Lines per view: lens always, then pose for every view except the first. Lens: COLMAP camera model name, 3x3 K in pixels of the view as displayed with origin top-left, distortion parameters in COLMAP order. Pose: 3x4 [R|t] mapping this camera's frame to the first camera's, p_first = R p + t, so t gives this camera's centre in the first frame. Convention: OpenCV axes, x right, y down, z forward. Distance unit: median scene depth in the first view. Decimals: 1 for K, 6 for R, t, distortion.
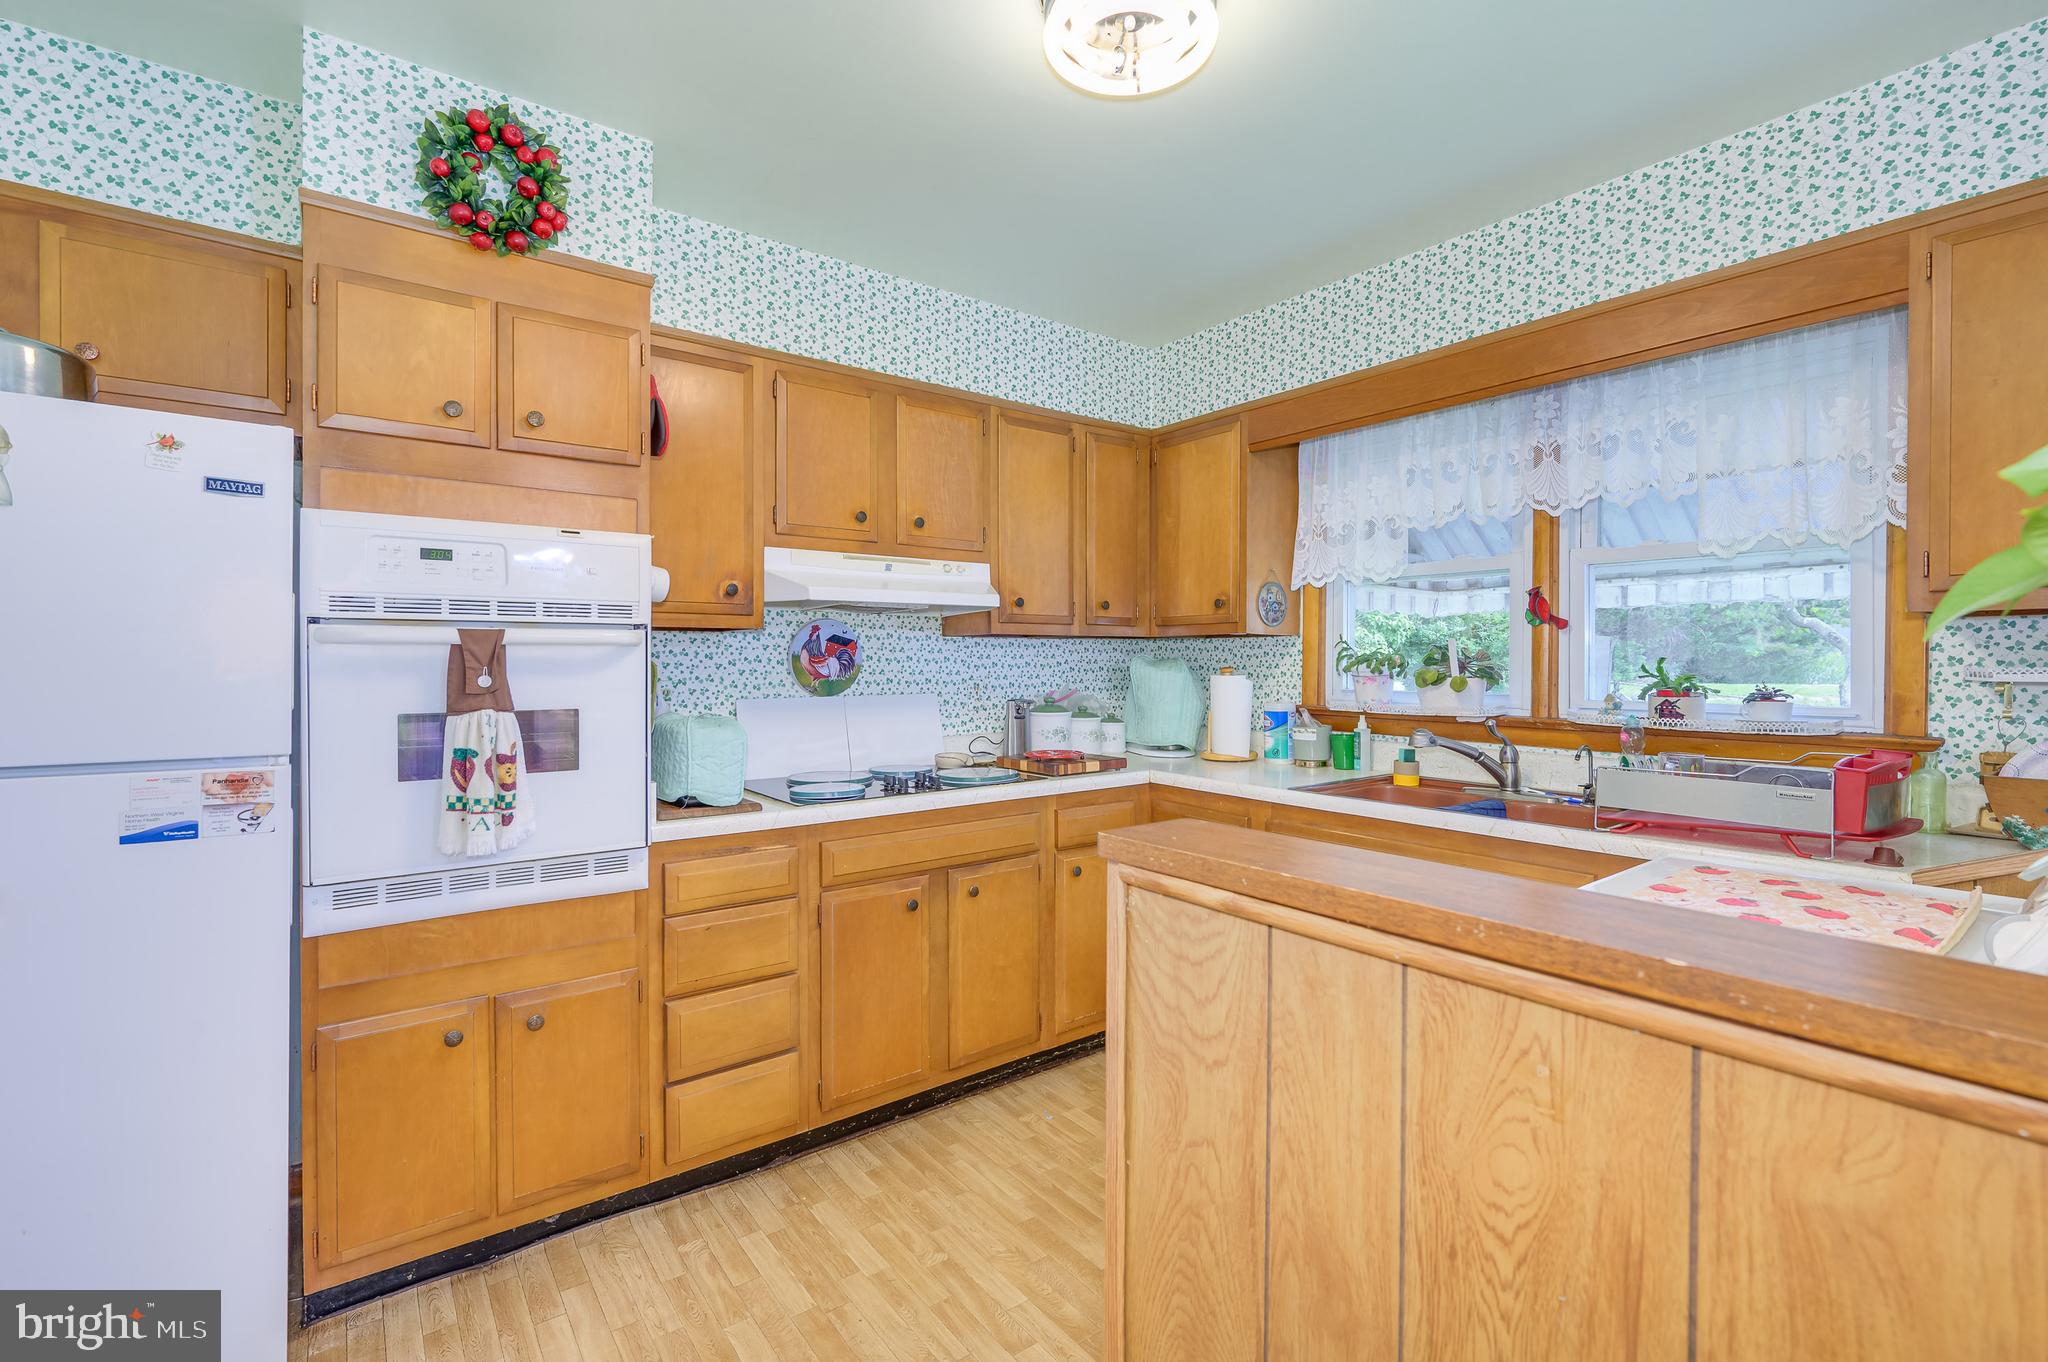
lens RADIAL K [[947.0, 0, 1018.5], [0, 947.0, 668.9], [0, 0, 1]] dist [-0.000644, 0.000110]
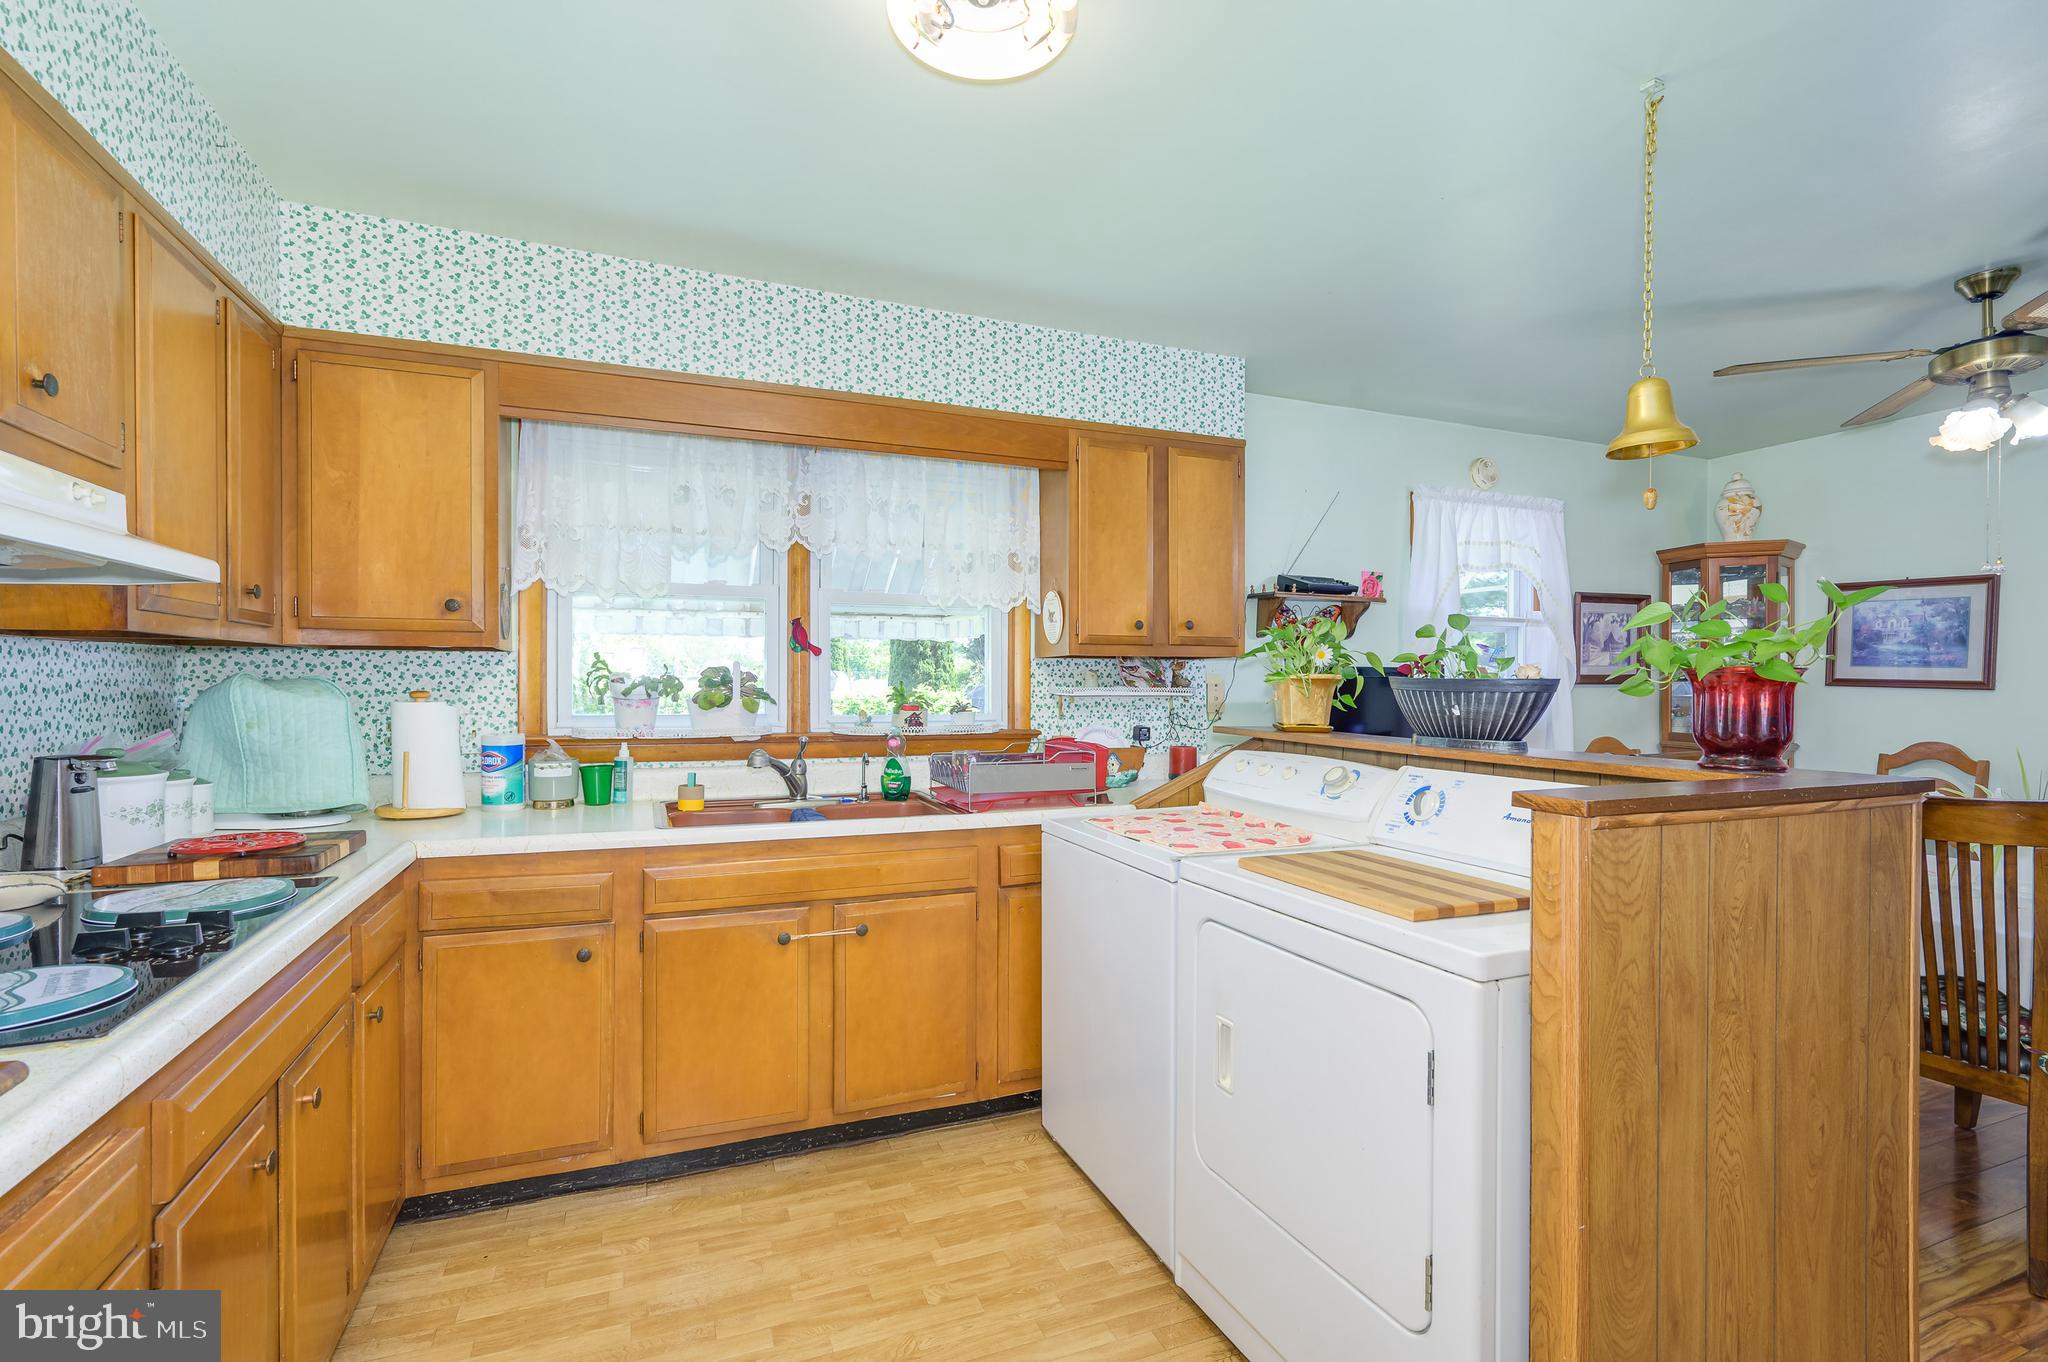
lens RADIAL K [[947.0, 0, 1036.8], [0, 947.0, 683.4], [0, 0, 1]] dist [-0.000644, 0.000110]
pose [[0.232112, -0.000896, 0.972689, -0.496199], [0.004600, 0.999989, -0.000177, -0.006338], [-0.972678, 0.004516, 0.232114, 0.466835]]
